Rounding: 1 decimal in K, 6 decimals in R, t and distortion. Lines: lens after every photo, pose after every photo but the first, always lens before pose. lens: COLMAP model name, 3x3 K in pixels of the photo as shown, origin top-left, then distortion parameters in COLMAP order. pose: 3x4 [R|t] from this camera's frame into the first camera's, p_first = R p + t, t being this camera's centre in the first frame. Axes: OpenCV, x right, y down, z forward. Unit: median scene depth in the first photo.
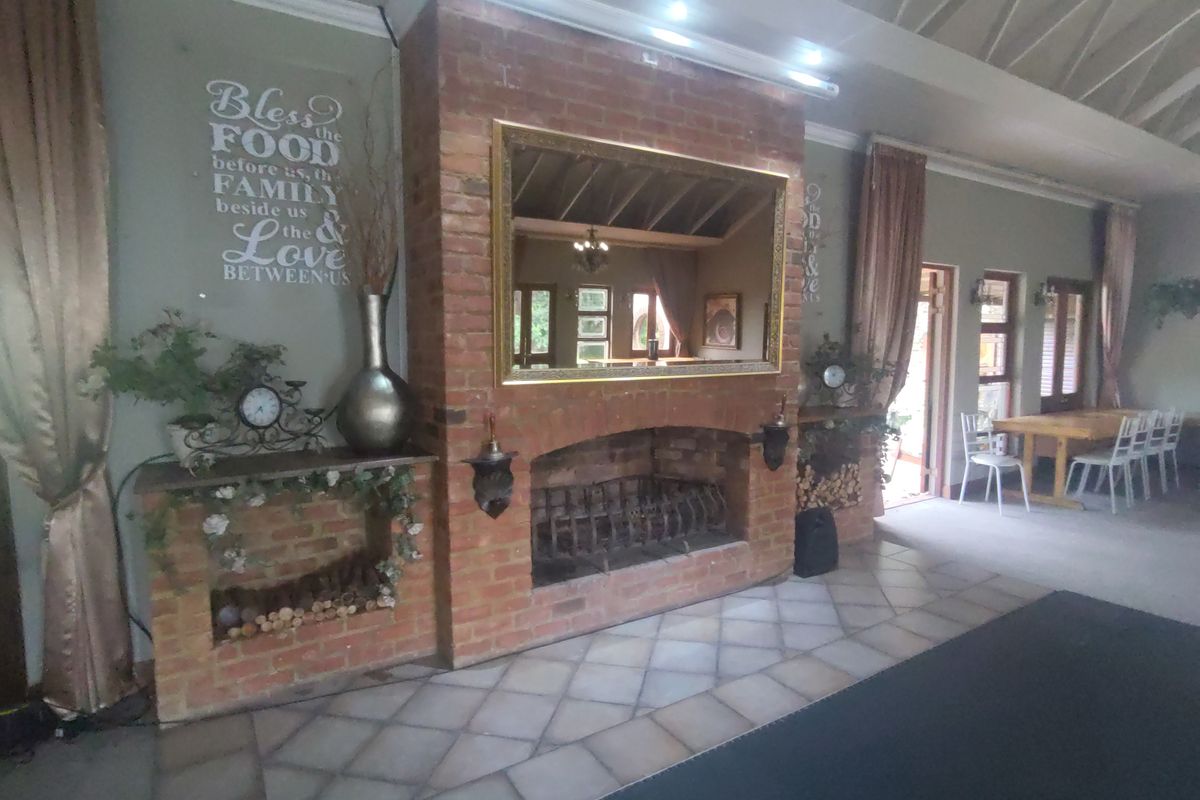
lens RADIAL K [[645.2, 0, 602.2], [0, 645.2, 398.9], [0, 0, 1]] dist [-0.002236, -0.000263]
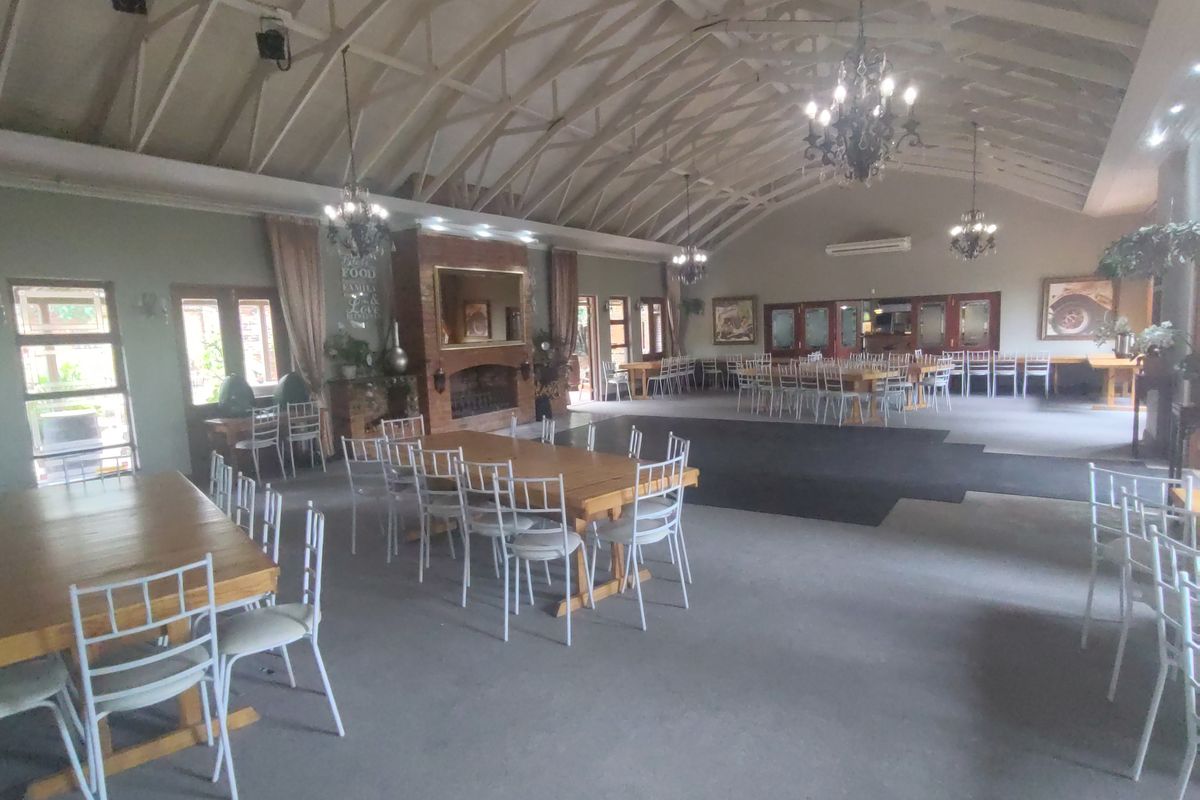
lens RADIAL K [[645.2, 0, 599.3], [0, 645.2, 400.4], [0, 0, 1]] dist [-0.002236, -0.000263]
pose [[0.917654, -0.078082, 0.389634, -0.477837], [0.072089, 0.996947, 0.030007, 0.126574], [-0.390787, 0.000553, 0.920481, -1.501186]]
